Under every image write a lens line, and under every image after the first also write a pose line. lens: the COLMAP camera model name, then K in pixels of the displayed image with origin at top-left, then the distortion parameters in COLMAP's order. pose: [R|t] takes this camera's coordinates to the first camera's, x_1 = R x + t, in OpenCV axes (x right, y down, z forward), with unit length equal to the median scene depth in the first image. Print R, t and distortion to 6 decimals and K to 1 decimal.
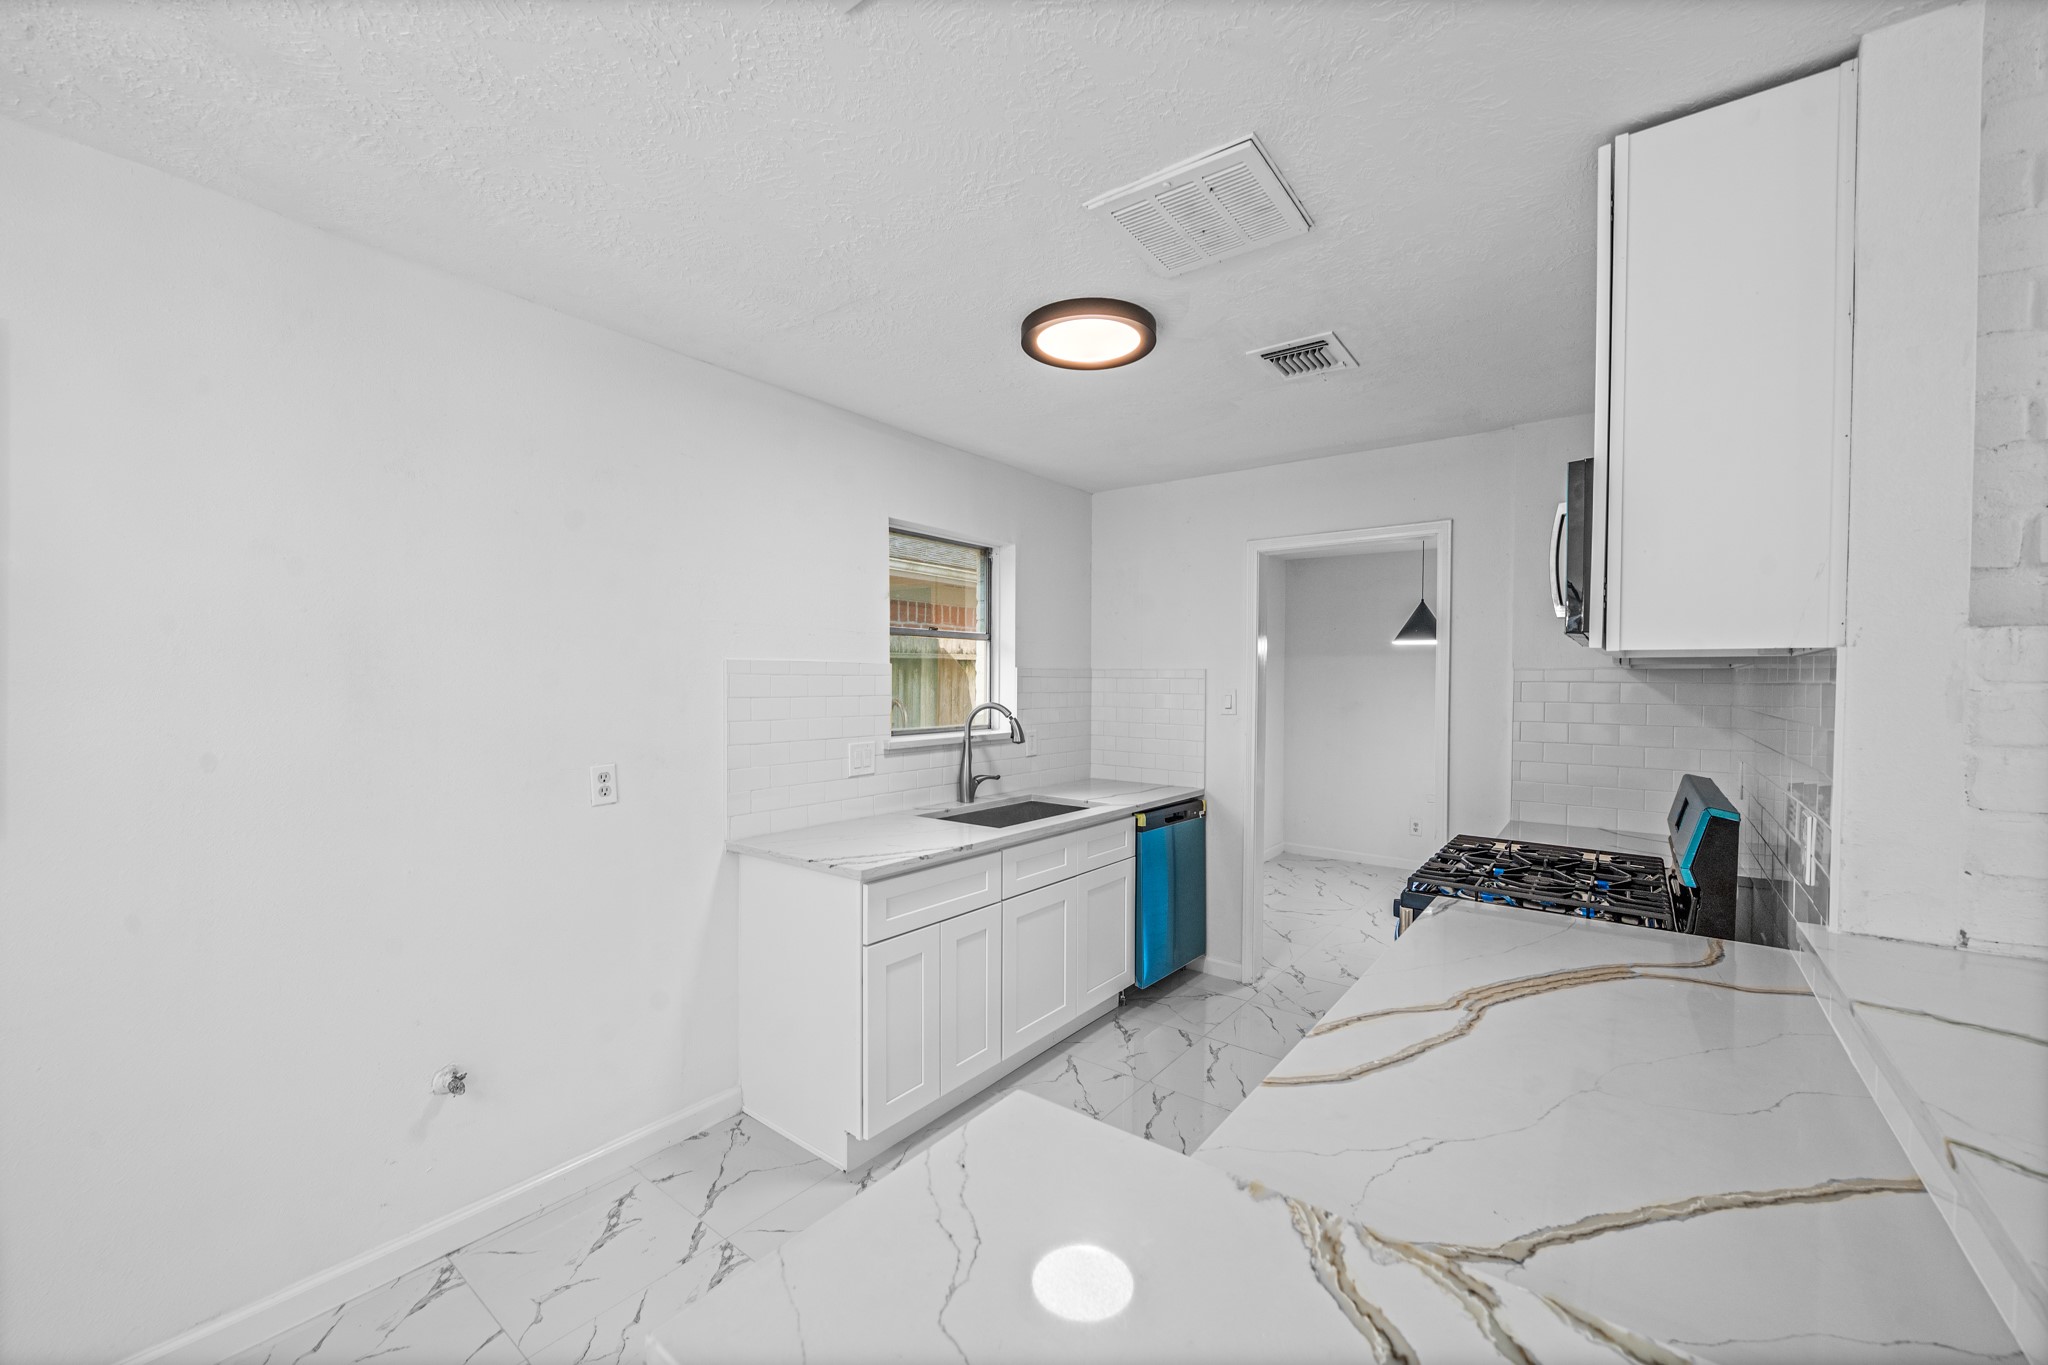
lens RADIAL K [[795.7, 0, 1033.5], [0, 795.7, 694.4], [0, 0, 1]] dist [-0.005369, -0.000169]
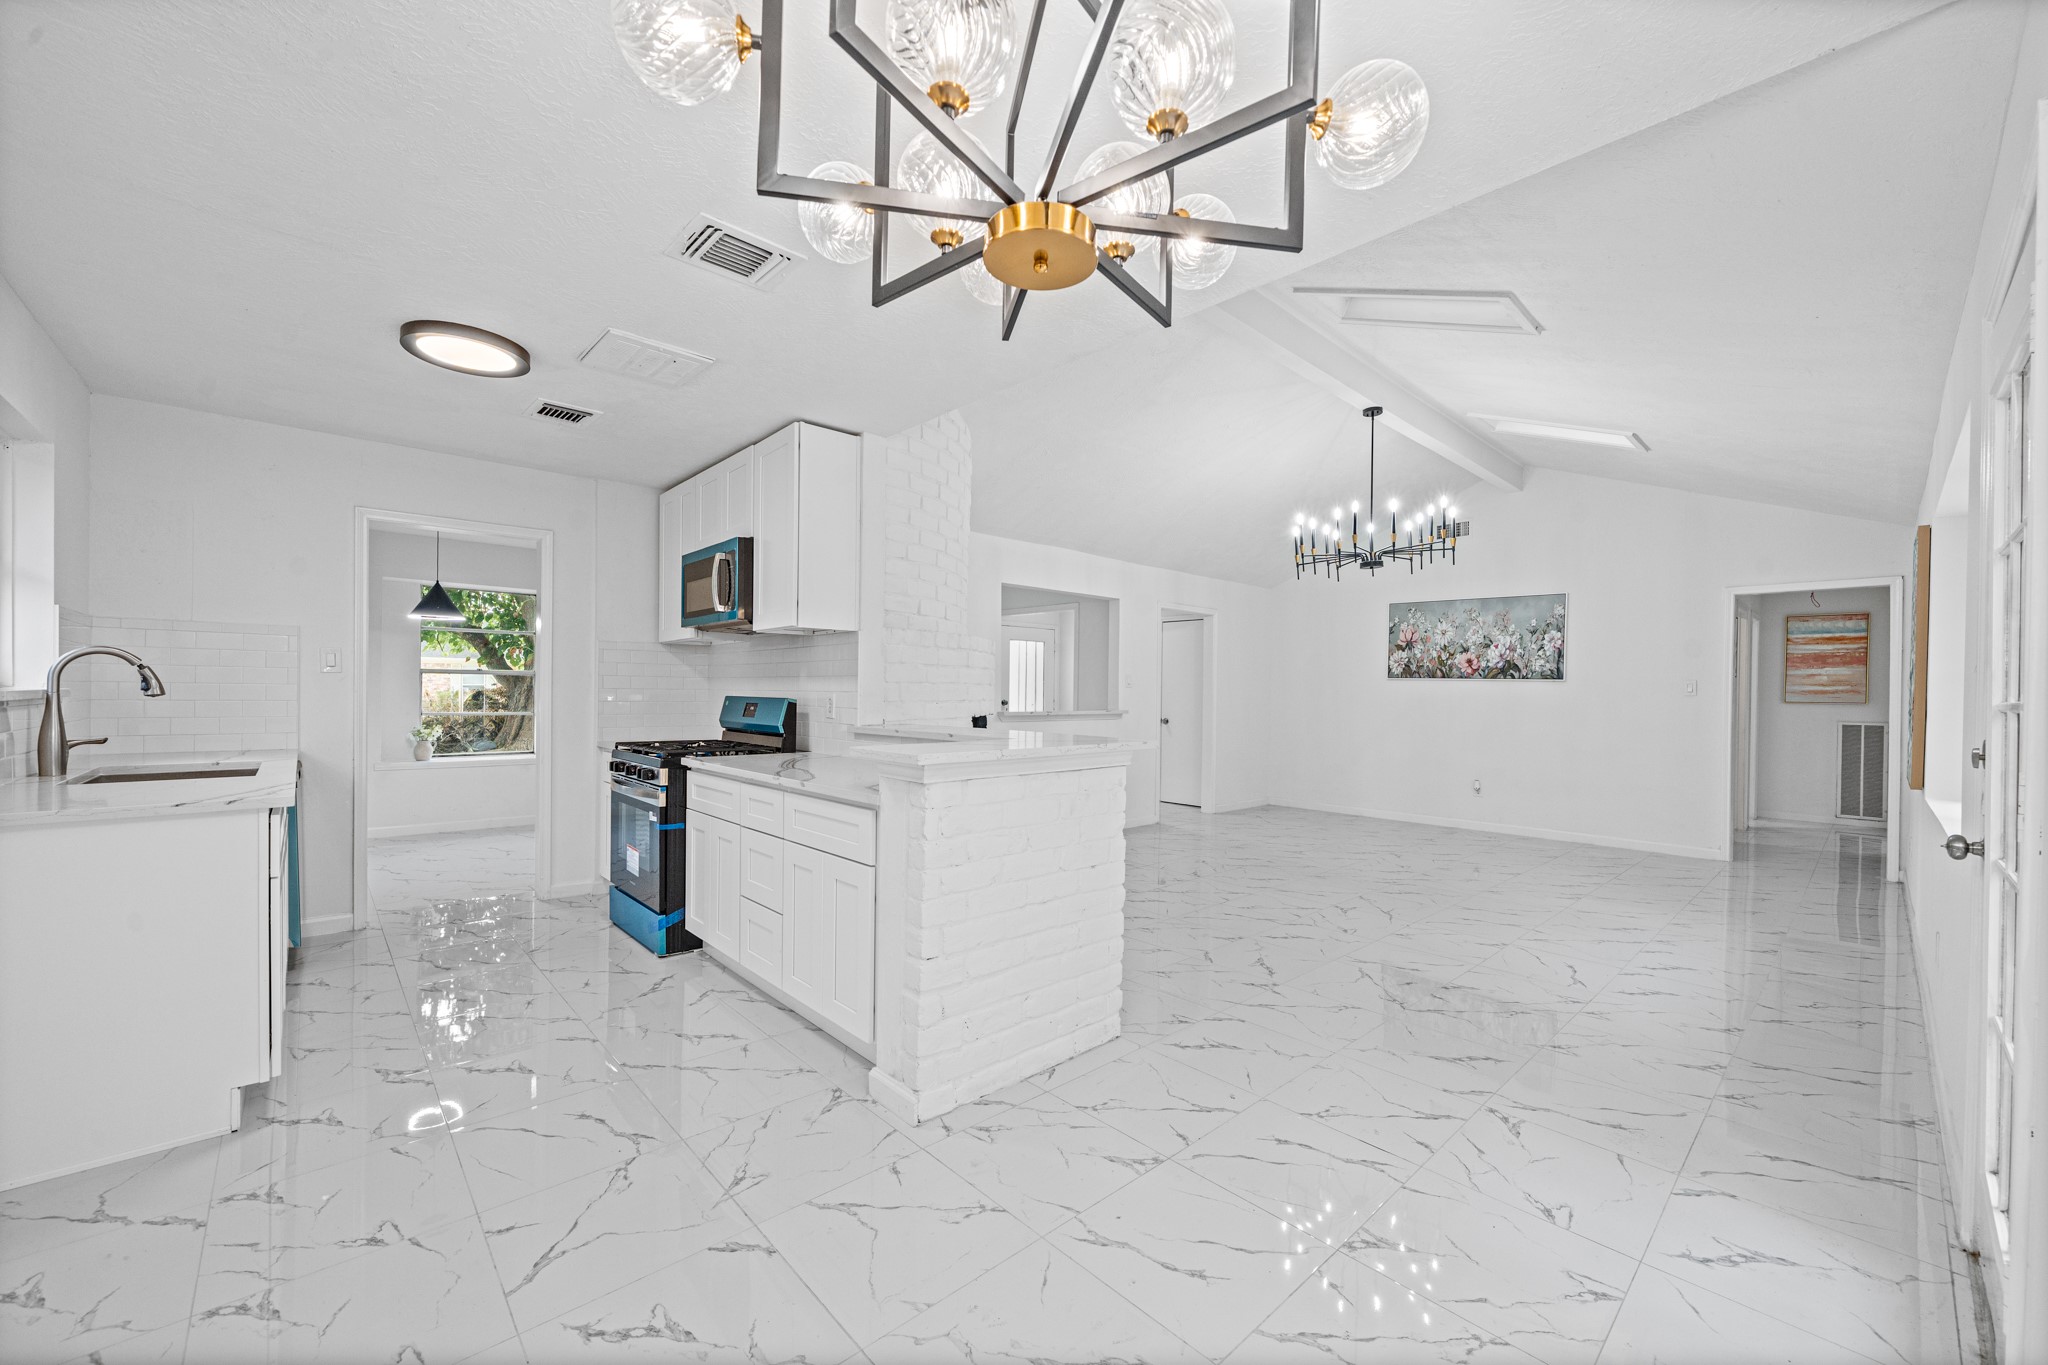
lens RADIAL K [[795.7, 0, 1030.7], [0, 795.7, 696.3], [0, 0, 1]] dist [-0.005369, -0.000169]
pose [[0.170340, -0.011383, 0.985320, -0.727995], [0.009128, 0.999909, 0.009974, 0.065193], [-0.985343, 0.007295, 0.170429, -0.062196]]
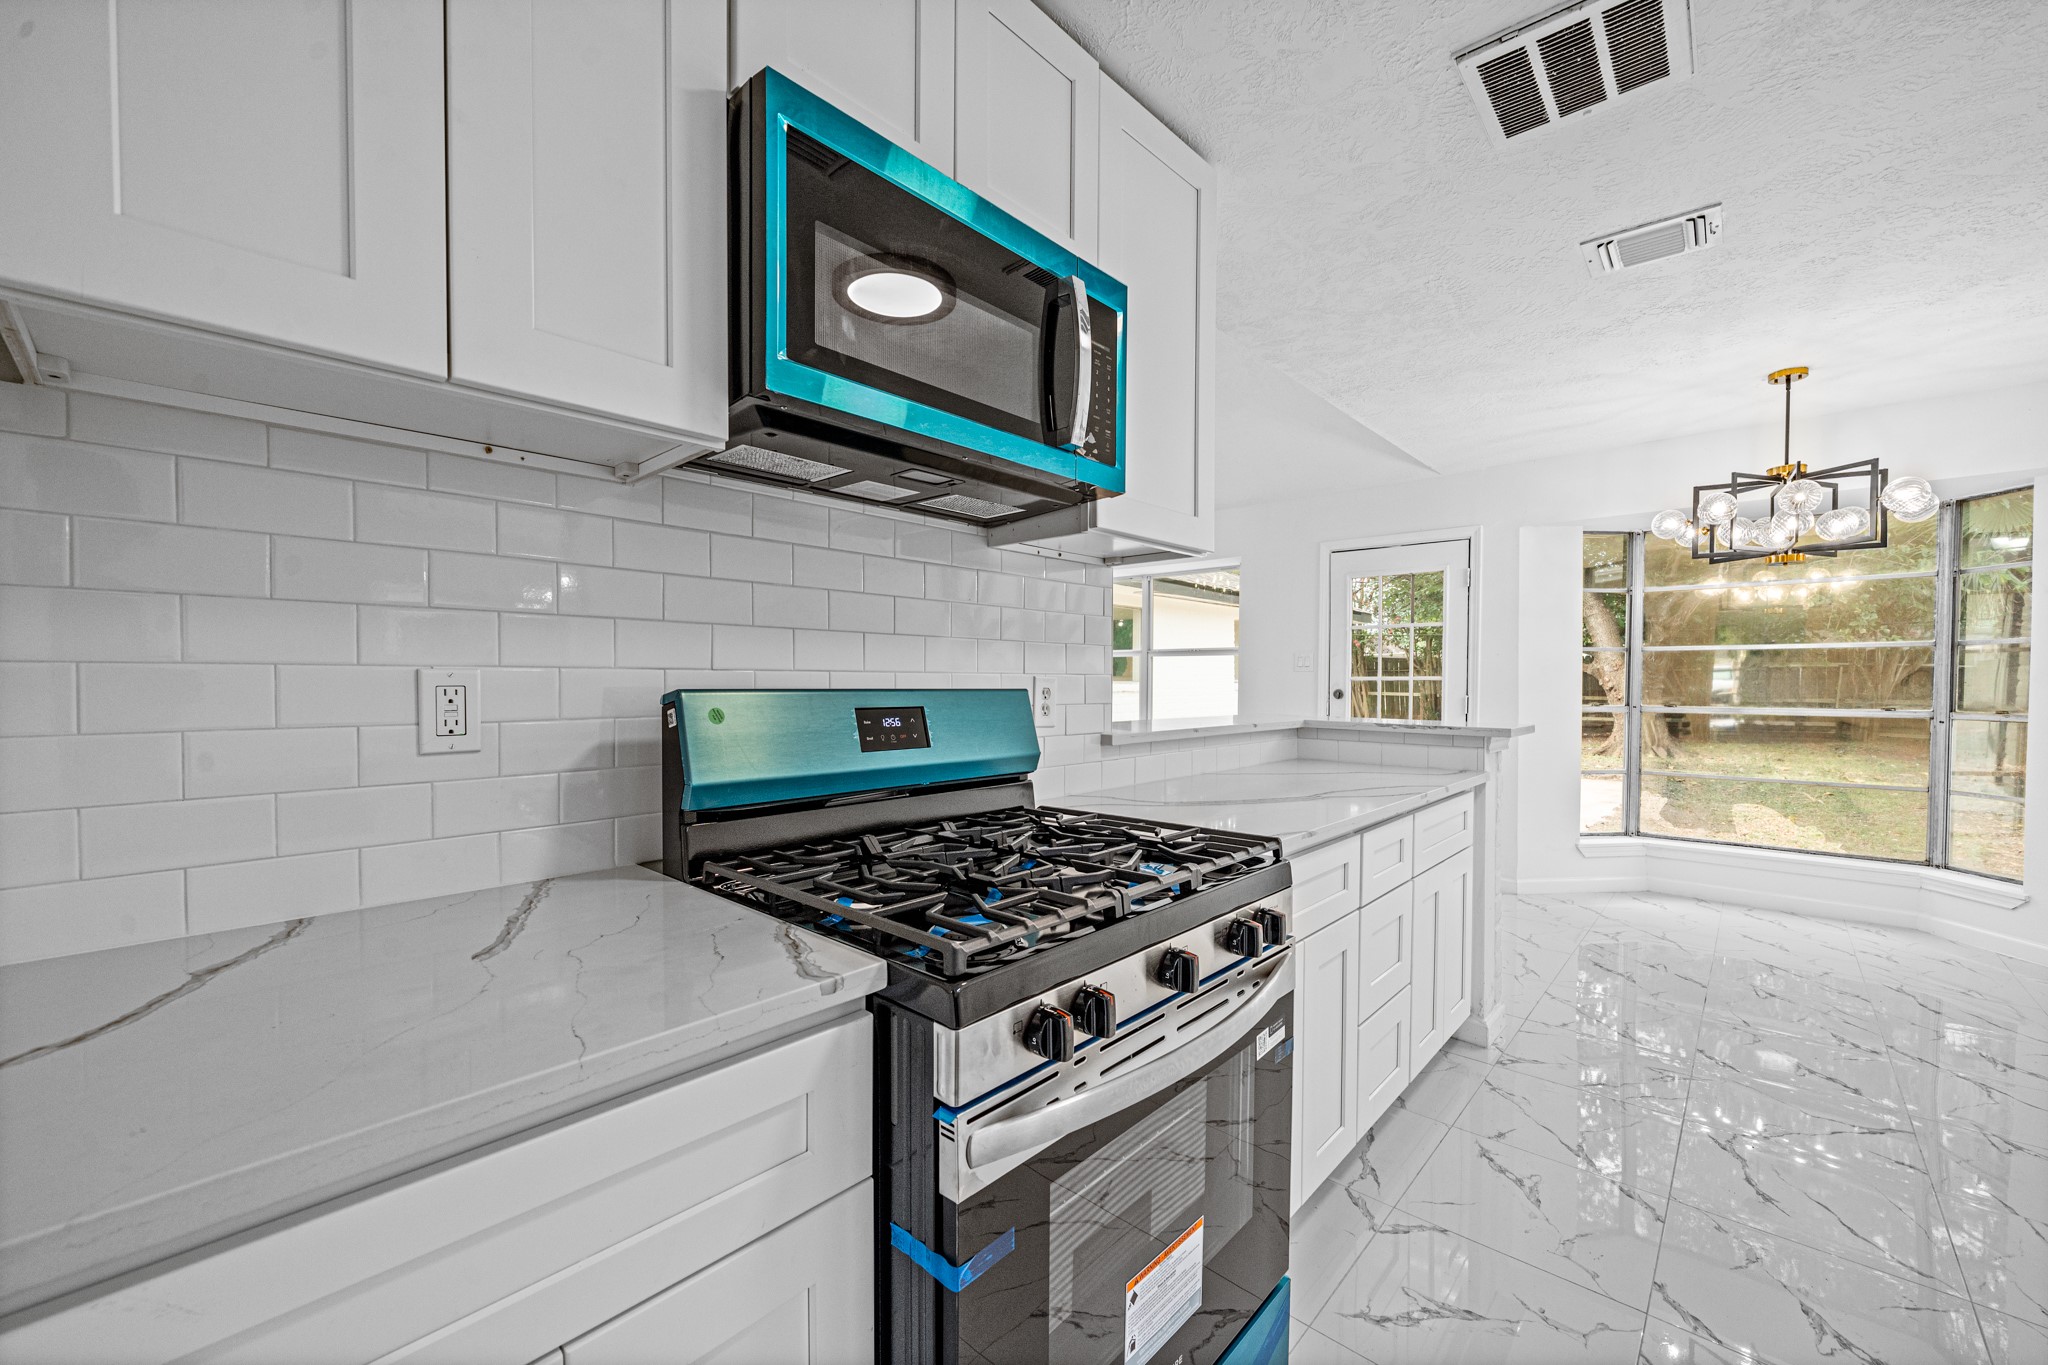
lens RADIAL K [[795.7, 0, 1026.0], [0, 795.7, 698.9], [0, 0, 1]] dist [-0.005369, -0.000169]
pose [[-0.995728, -0.010316, 0.091754, 0.391913], [-0.006330, 0.999028, 0.043626, 0.056779], [-0.092115, 0.042858, -0.994826, 1.061857]]
